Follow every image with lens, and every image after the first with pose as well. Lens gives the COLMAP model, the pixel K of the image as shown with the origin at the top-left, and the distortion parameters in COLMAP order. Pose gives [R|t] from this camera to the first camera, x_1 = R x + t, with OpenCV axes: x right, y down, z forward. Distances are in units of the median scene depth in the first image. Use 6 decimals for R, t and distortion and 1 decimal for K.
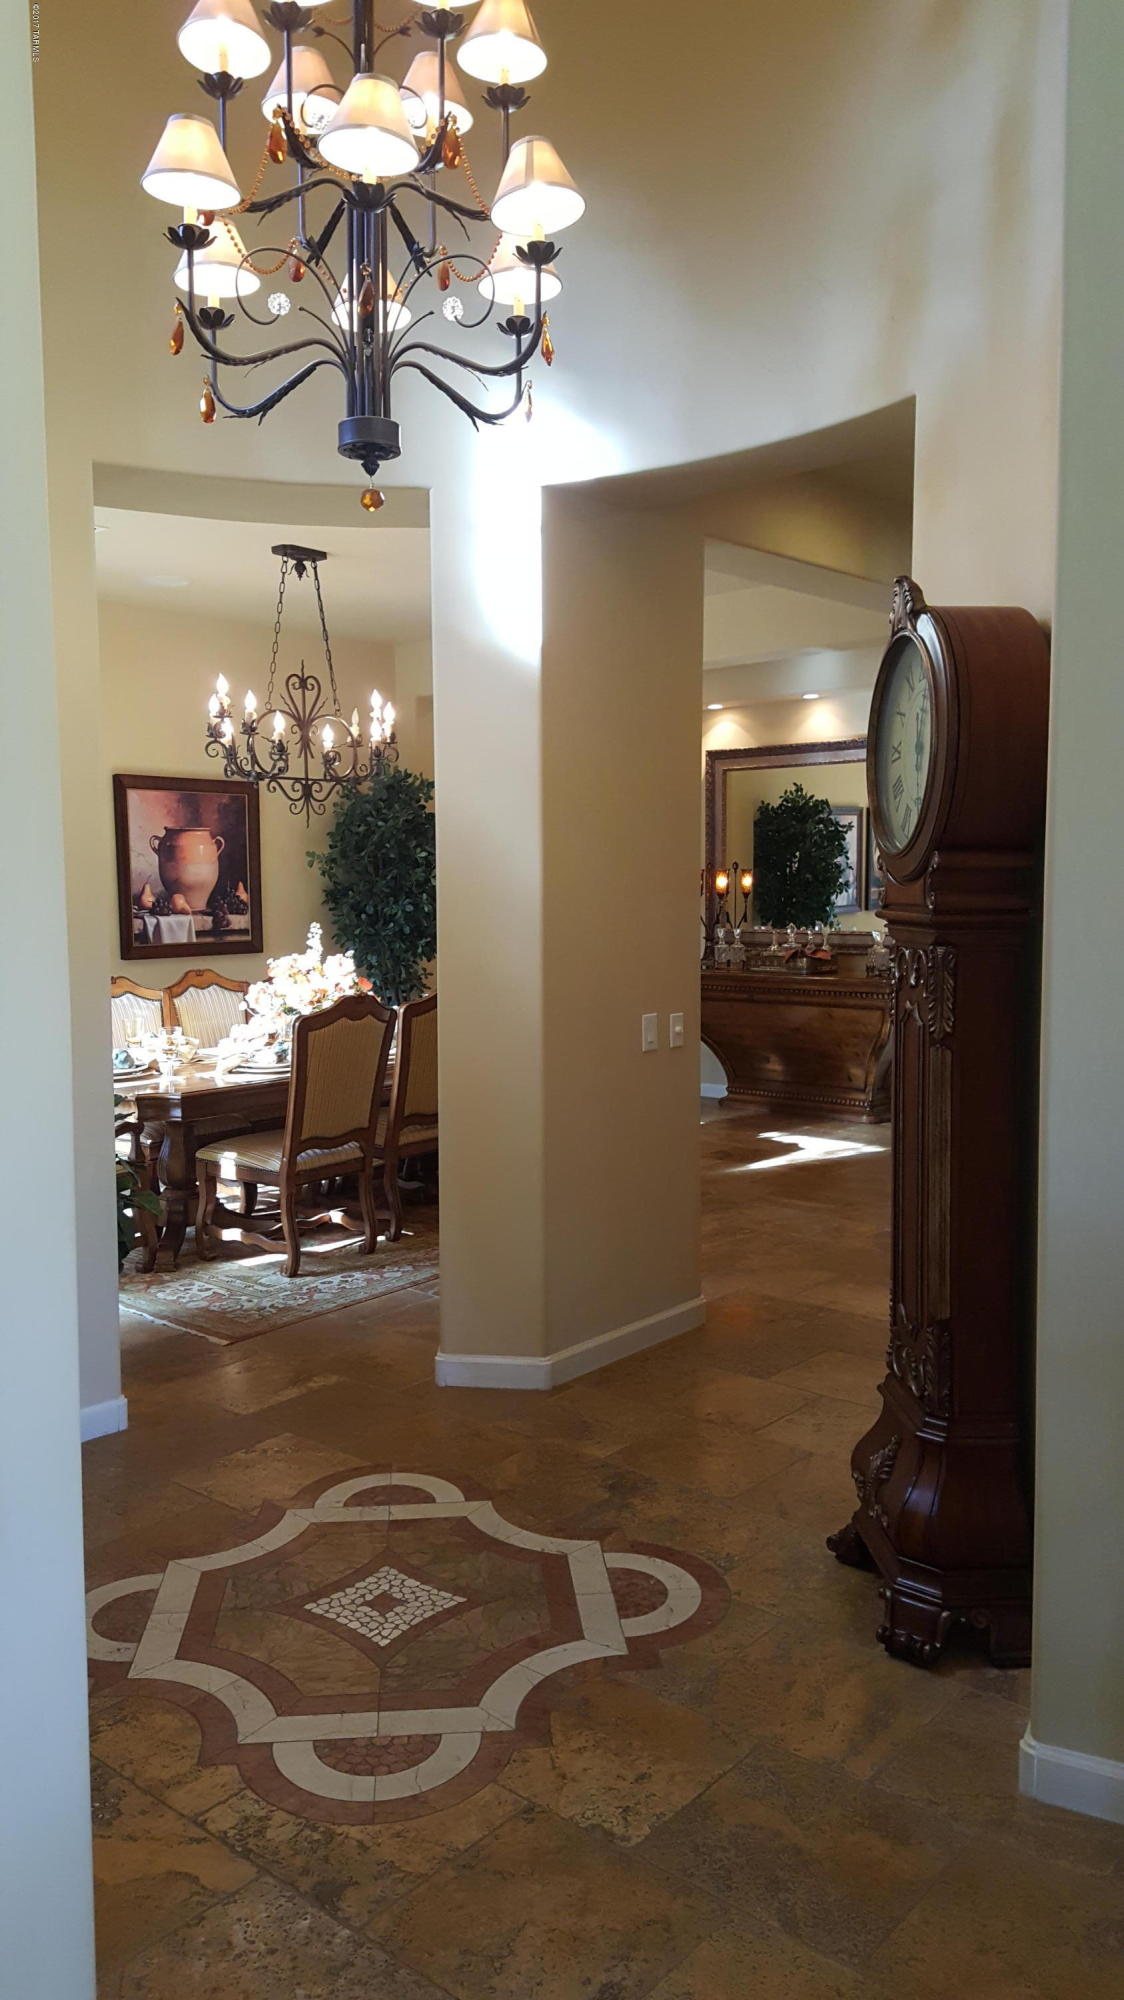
lens RADIAL K [[1493.9, 0, 558.6], [0, 1493.9, 998.6], [0, 0, 1]] dist [0.070854, 0.001327]
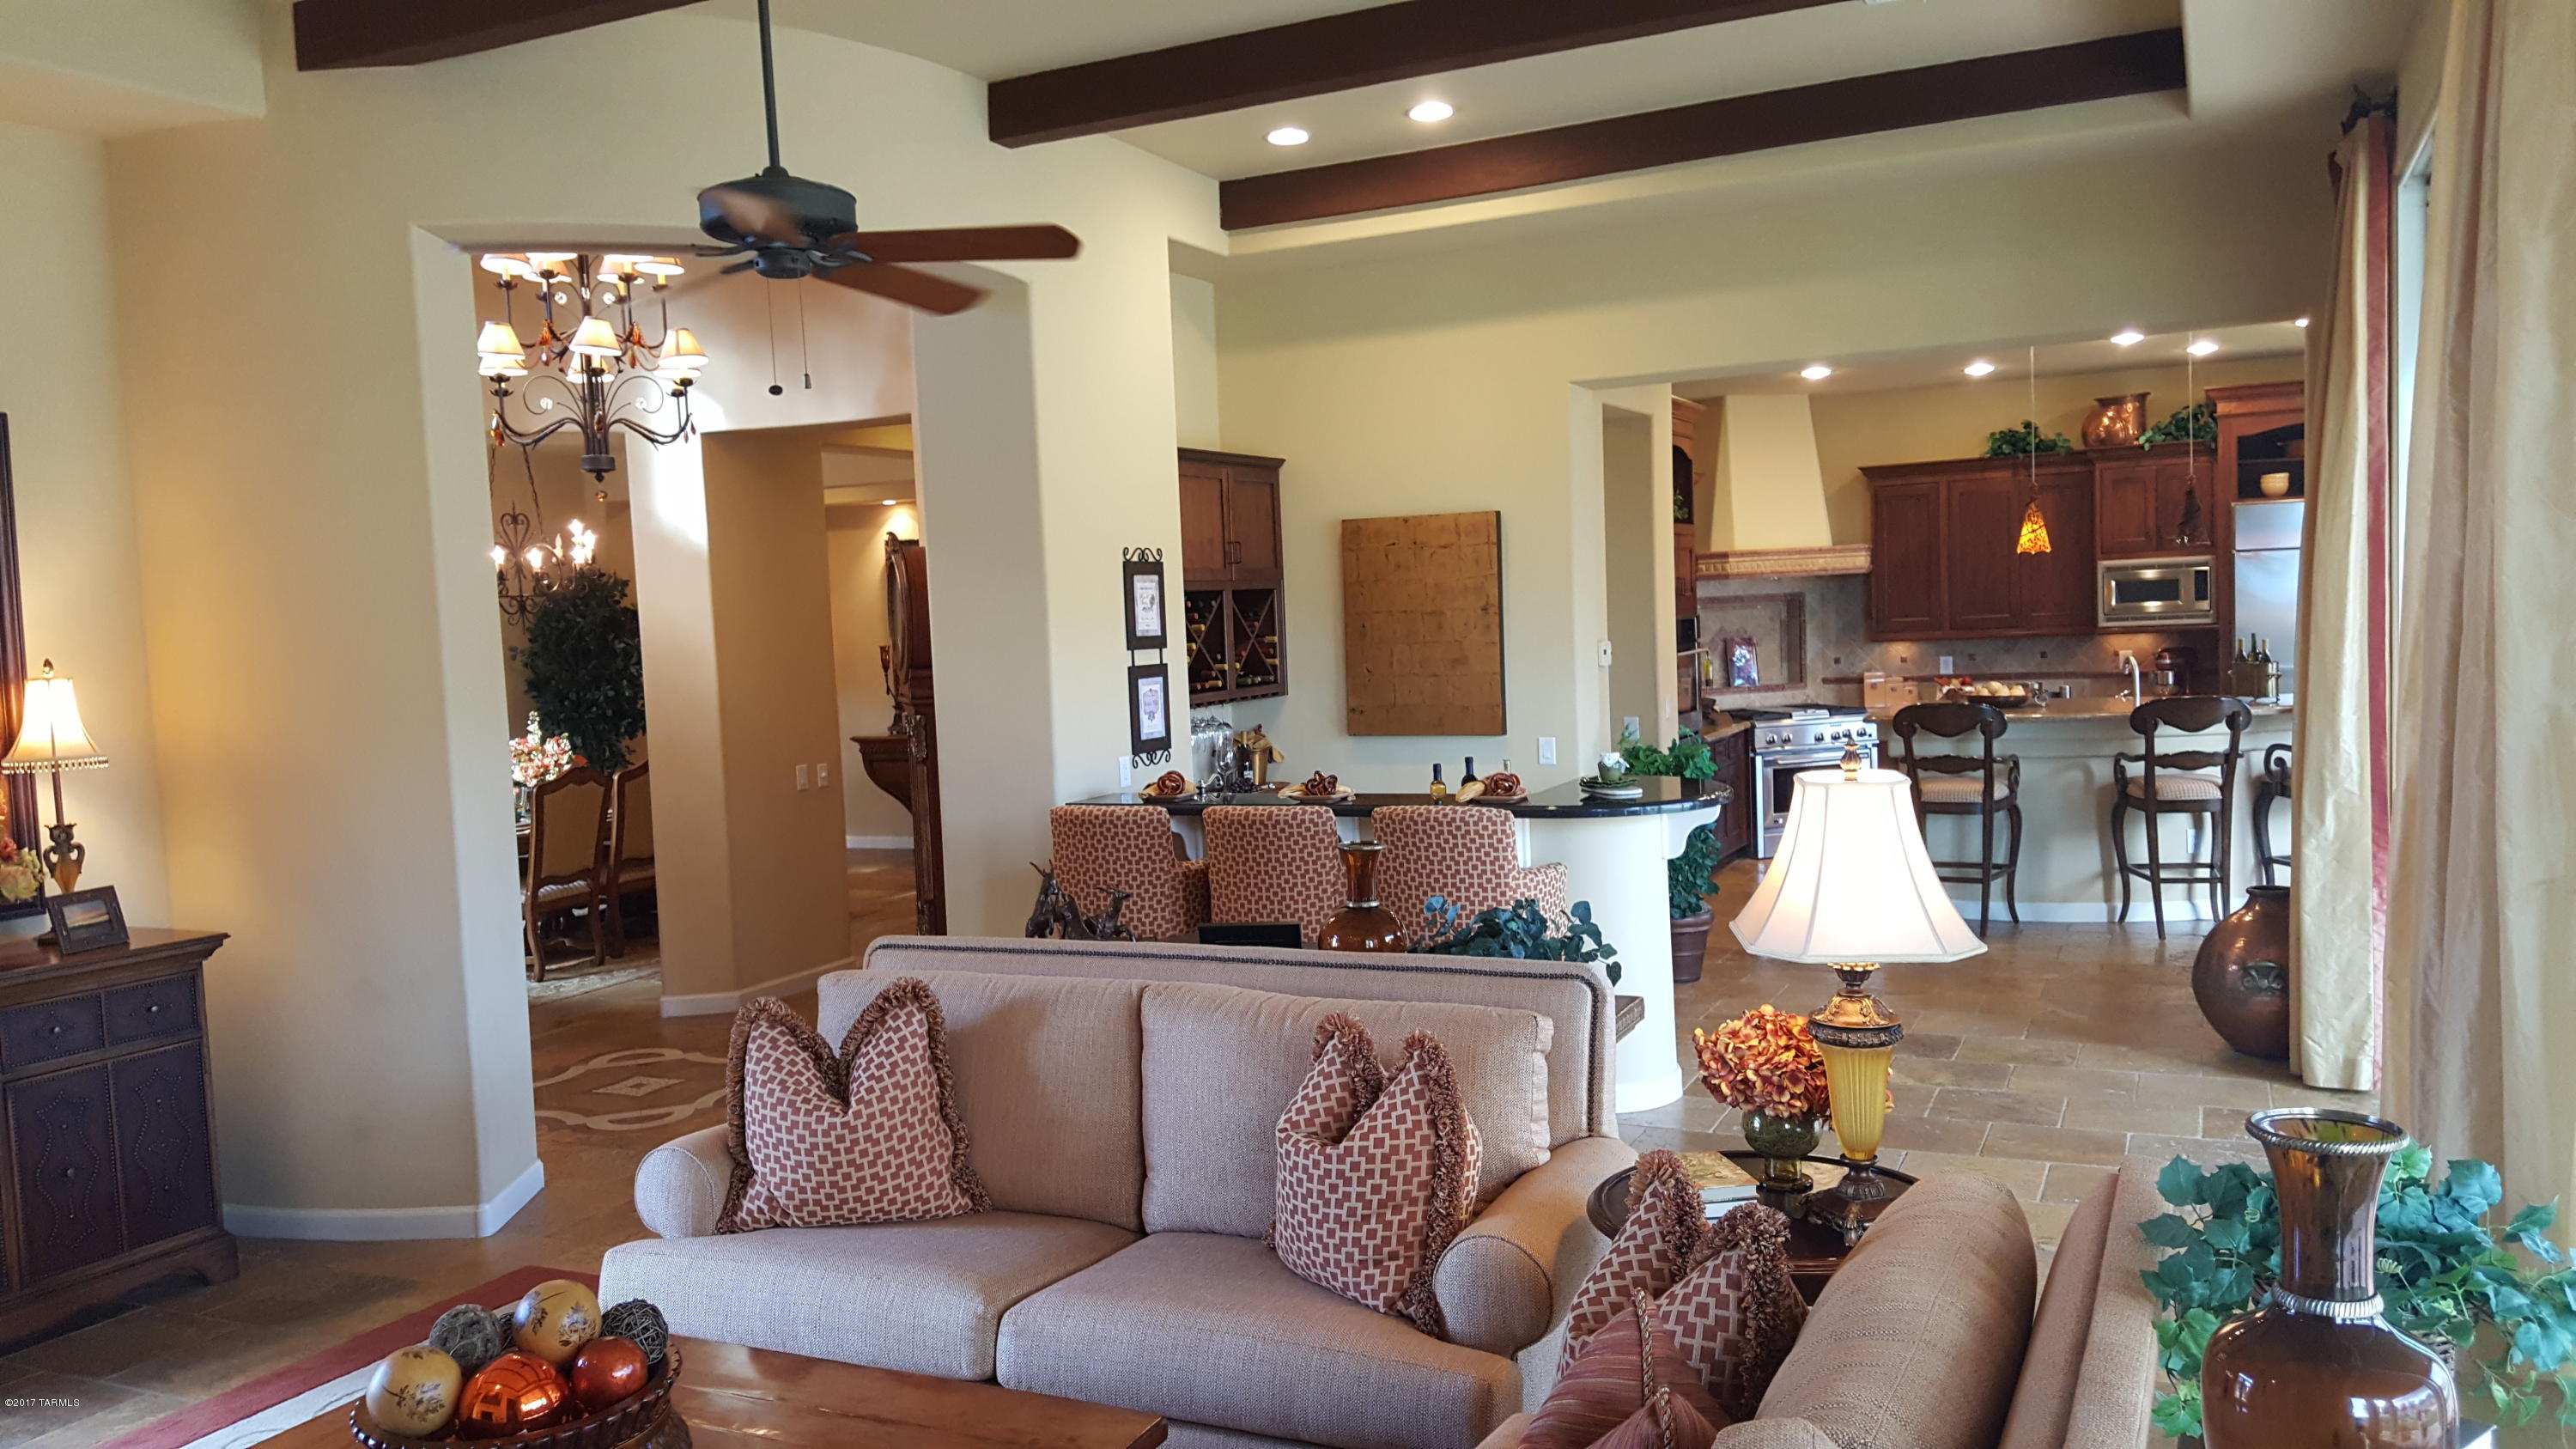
lens RADIAL K [[1924.5, 0, 1291.5], [0, 1924.5, 737.7], [0, 0, 1]] dist [0.070854, 0.001327]
pose [[0.967348, -0.054052, 0.247623, 0.041751], [0.058150, 0.998265, -0.009257, 0.020935], [-0.246693, 0.023354, 0.968812, -0.697849]]
